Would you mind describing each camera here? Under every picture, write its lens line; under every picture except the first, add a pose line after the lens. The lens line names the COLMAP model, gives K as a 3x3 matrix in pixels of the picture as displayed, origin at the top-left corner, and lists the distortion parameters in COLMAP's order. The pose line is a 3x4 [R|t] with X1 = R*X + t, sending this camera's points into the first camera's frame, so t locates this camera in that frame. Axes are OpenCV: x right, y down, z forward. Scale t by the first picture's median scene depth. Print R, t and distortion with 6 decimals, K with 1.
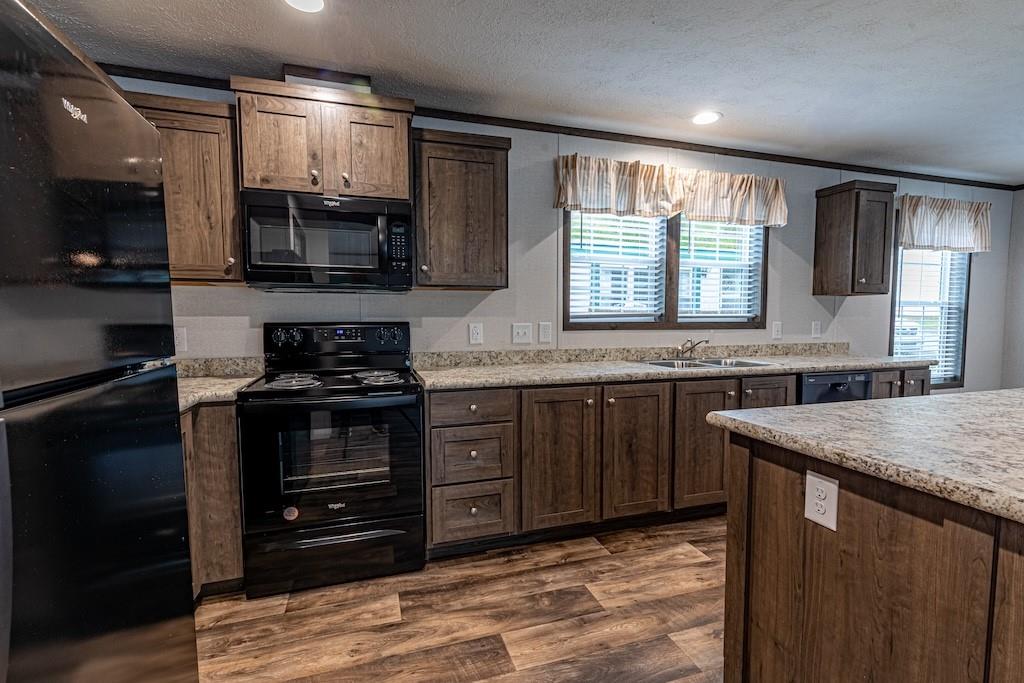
lens RADIAL K [[477.2, 0, 515.1], [0, 477.2, 335.4], [0, 0, 1]] dist [0.016077, -0.000144]
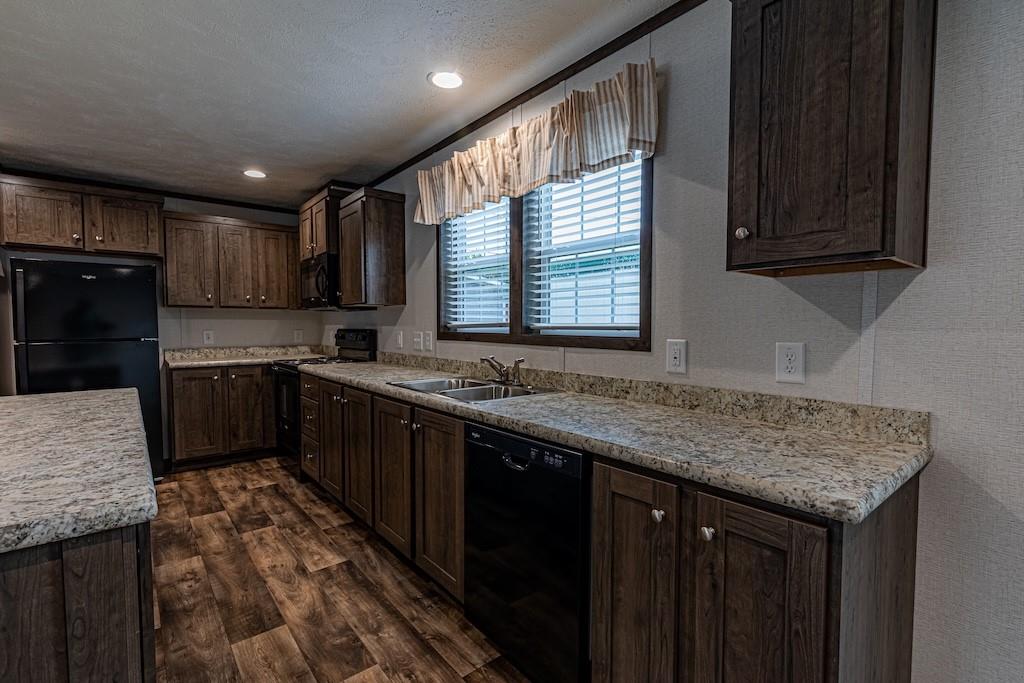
lens RADIAL K [[475.7, 0, 517.0], [0, 475.7, 341.5], [0, 0, 1]] dist [0.000293, -0.000014]
pose [[0.355906, 0.031633, -0.933986, 1.132951], [-0.045687, 0.998821, 0.016419, -0.031856], [0.933404, 0.036828, 0.356931, 0.800594]]
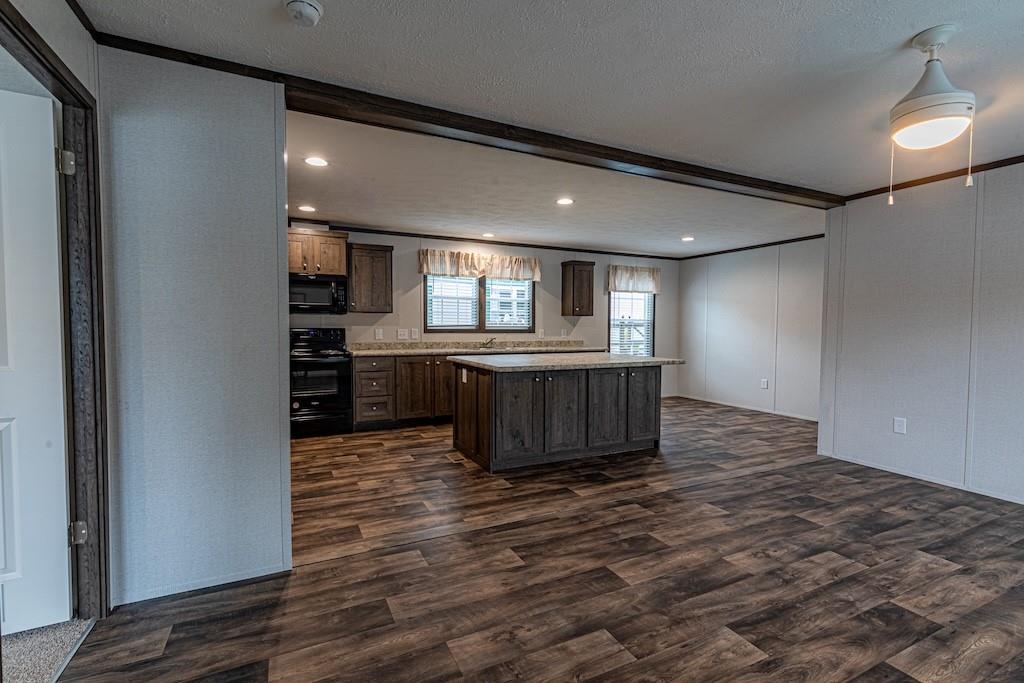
lens RADIAL K [[475.7, 0, 517.0], [0, 475.7, 341.5], [0, 0, 1]] dist [0.000293, -0.000014]
pose [[0.990102, -0.000826, 0.140347, 0.211345], [0.002506, 0.999927, -0.011795, 0.051280], [-0.140327, 0.012030, 0.990032, -1.072021]]
